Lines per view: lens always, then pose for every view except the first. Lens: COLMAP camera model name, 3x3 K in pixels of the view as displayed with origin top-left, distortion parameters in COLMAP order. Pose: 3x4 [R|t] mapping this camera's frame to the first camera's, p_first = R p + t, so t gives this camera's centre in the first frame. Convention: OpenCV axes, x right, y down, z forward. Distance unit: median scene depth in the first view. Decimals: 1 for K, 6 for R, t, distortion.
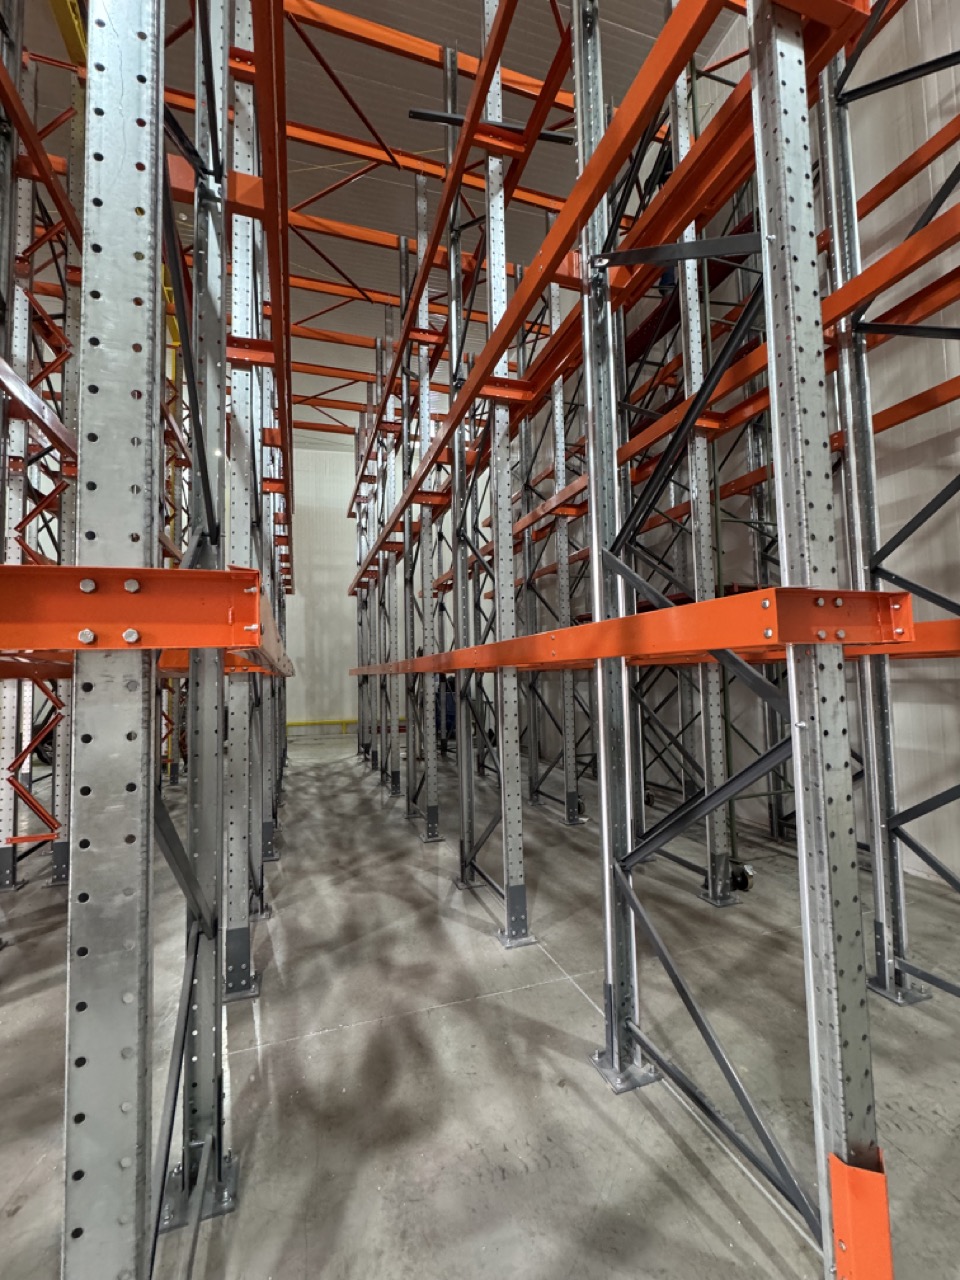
lens RADIAL K [[573.4, 0, 489.5], [0, 573.4, 639.8], [0, 0, 1]] dist [-0.001292, -0.000021]
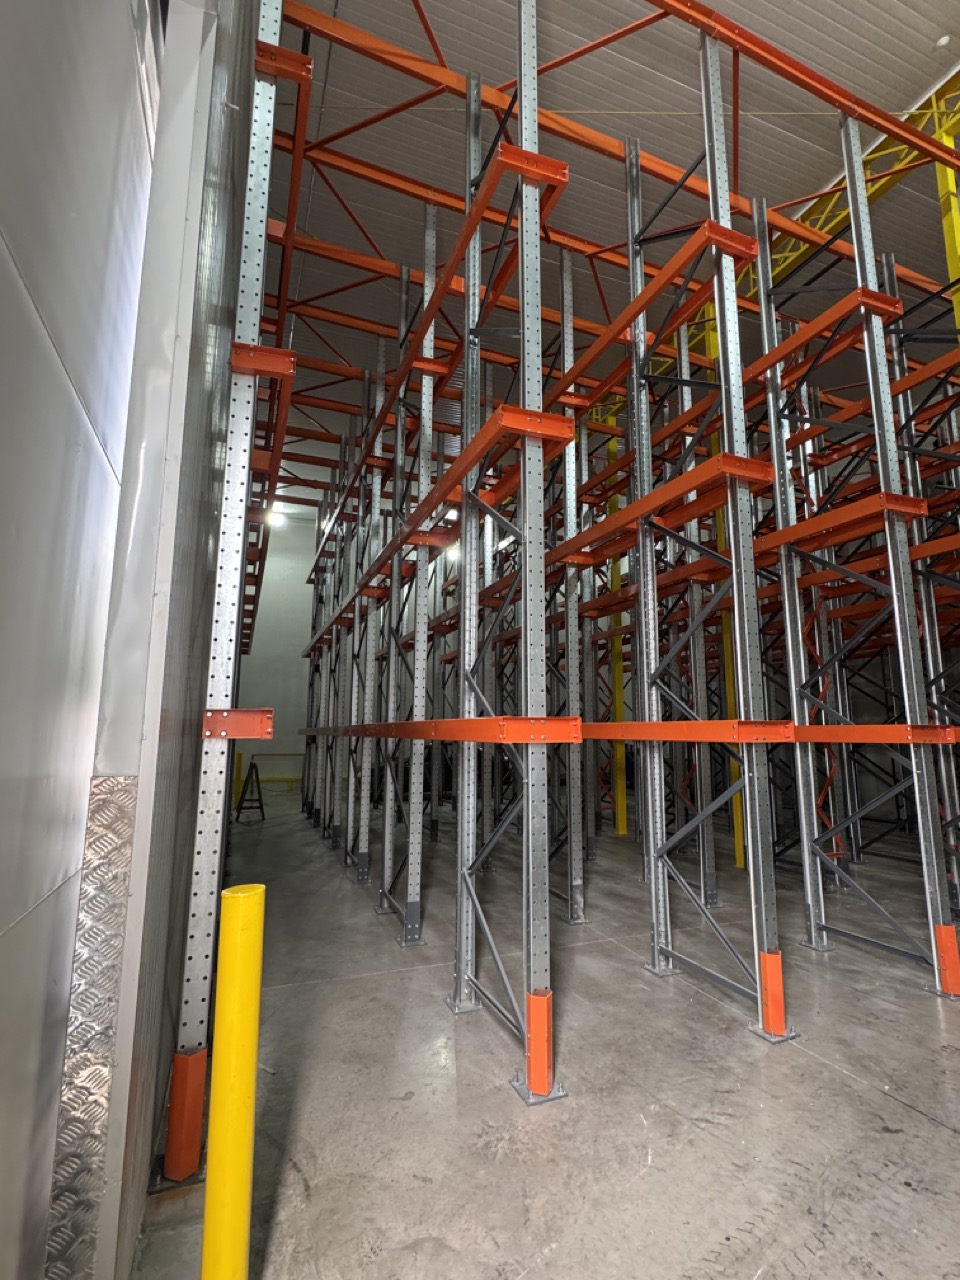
lens RADIAL K [[595.9, 0, 475.3], [0, 595.9, 639.9], [0, 0, 1]] dist [-0.008486, -0.000622]
pose [[0.998269, 0.038599, 0.044364, 0.046739], [-0.033961, 0.994315, -0.100920, -0.024198], [-0.048007, 0.099239, 0.993905, -0.219217]]
